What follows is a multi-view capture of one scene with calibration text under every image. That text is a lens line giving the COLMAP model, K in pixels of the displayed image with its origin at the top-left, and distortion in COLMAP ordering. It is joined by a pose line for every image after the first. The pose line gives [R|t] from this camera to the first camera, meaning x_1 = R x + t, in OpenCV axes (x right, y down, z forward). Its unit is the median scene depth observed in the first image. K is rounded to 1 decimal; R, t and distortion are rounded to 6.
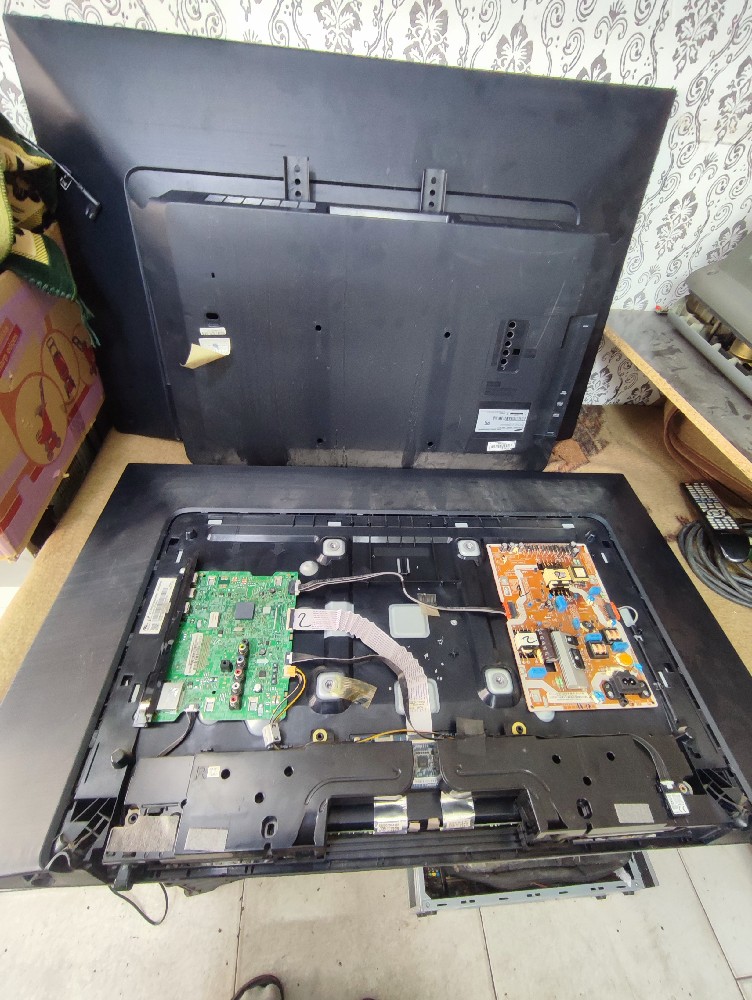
lens RADIAL K [[486.6, 0, 375.0], [0, 486.6, 498.0], [0, 0, 1]] dist [-0.004654, 0.001394]
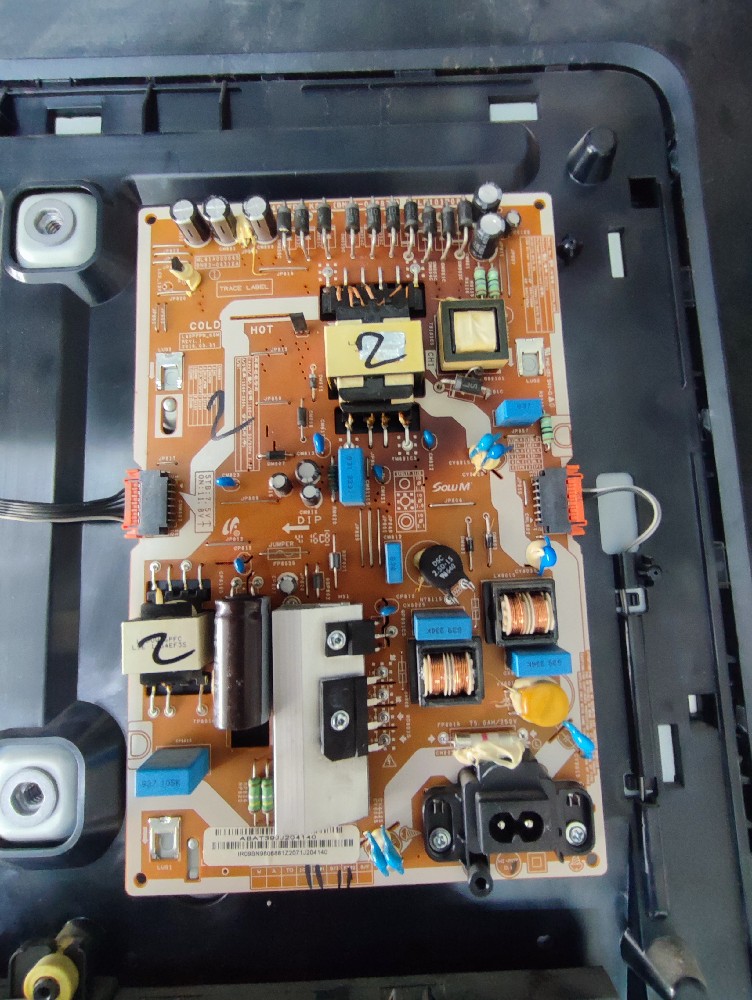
lens RADIAL K [[486.6, 0, 374.0], [0, 486.6, 498.9], [0, 0, 1]] dist [-0.004654, 0.001394]
pose [[0.995425, 0.021819, -0.093019, 0.399249], [0.037798, 0.804221, 0.593128, 0.075439], [0.087749, -0.593930, 0.799717, 0.761293]]
